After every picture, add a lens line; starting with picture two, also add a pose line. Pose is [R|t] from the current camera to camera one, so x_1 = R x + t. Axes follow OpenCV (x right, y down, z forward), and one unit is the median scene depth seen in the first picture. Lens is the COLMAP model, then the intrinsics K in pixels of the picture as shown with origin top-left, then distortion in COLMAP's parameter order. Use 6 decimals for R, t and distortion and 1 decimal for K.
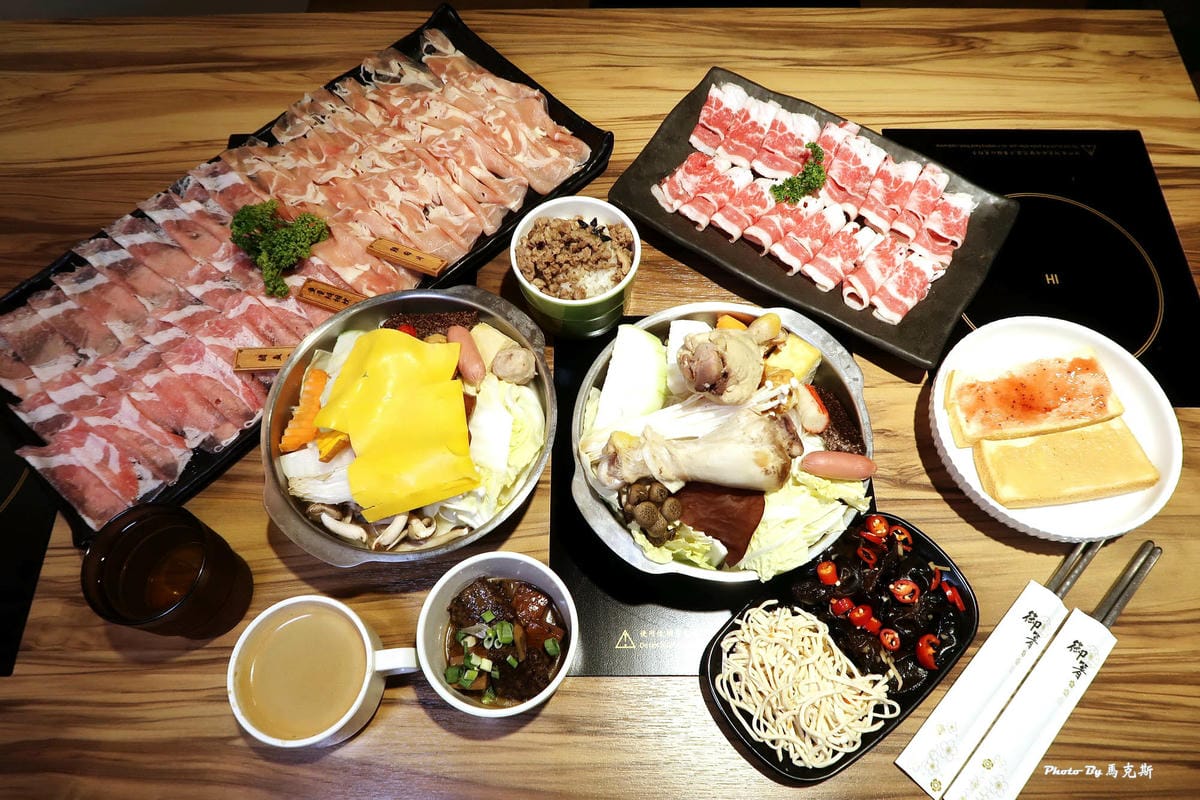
lens RADIAL K [[843.9, 0, 600.0], [0, 843.9, 400.0], [0, 0, 1]] dist [-0.012566, 0.005745]
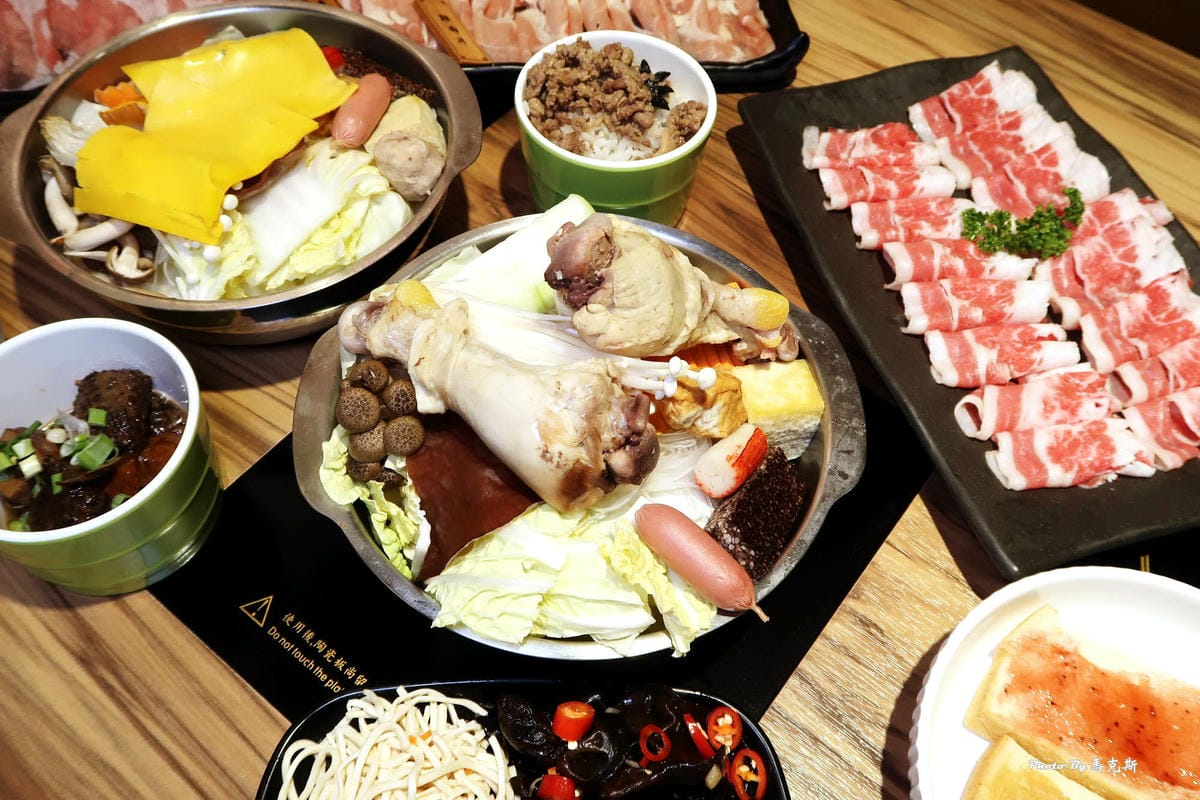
lens RADIAL K [[1021.6, 0, 600.0], [0, 1021.6, 400.0], [0, 0, 1]] dist [0.011492, 0.009686]
pose [[0.782420, 0.547036, -0.297607, 0.307363], [-0.585371, 0.809115, -0.051717, 0.054291], [0.212507, 0.214675, 0.953287, 0.286547]]
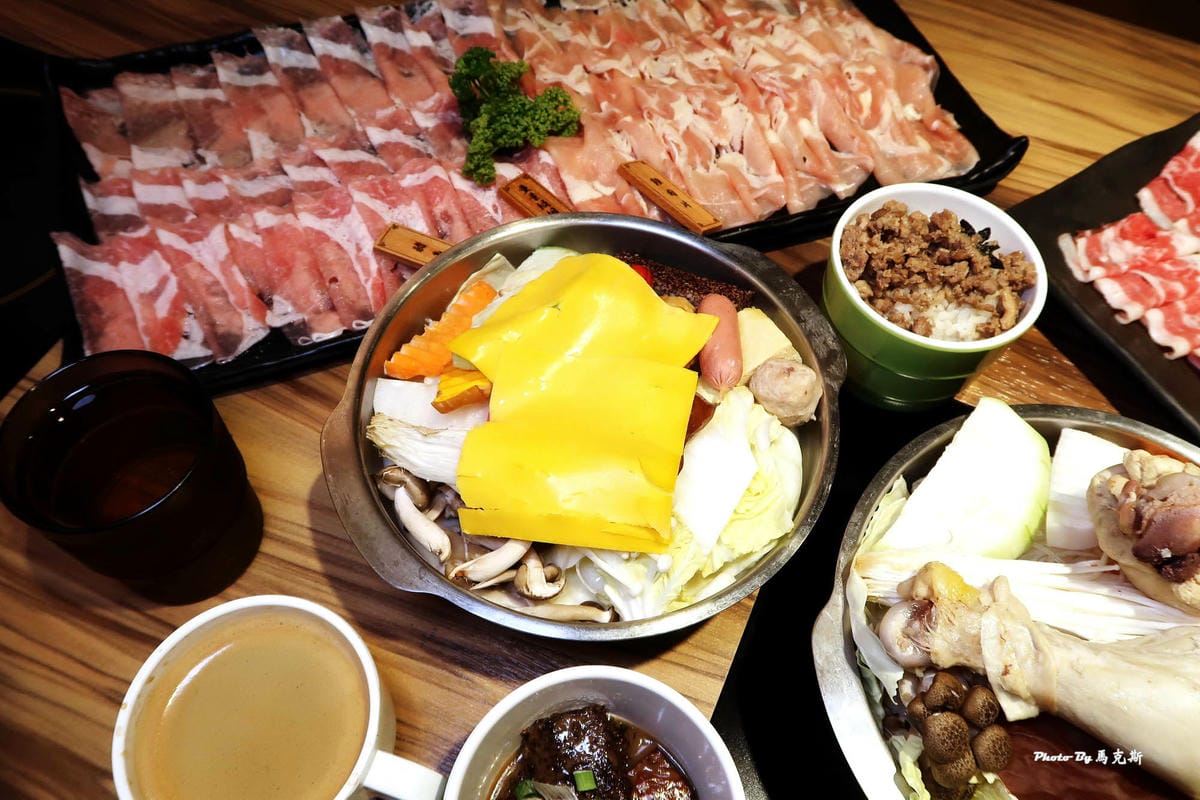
lens RADIAL K [[919.6, 0, 600.0], [0, 919.6, 400.0], [0, 0, 1]] dist [0.008816, -0.002895]
pose [[0.906780, 0.382910, -0.176439, -0.091416], [-0.400441, 0.913141, -0.076294, 0.059594], [0.131900, 0.139835, 0.981350, 0.309604]]
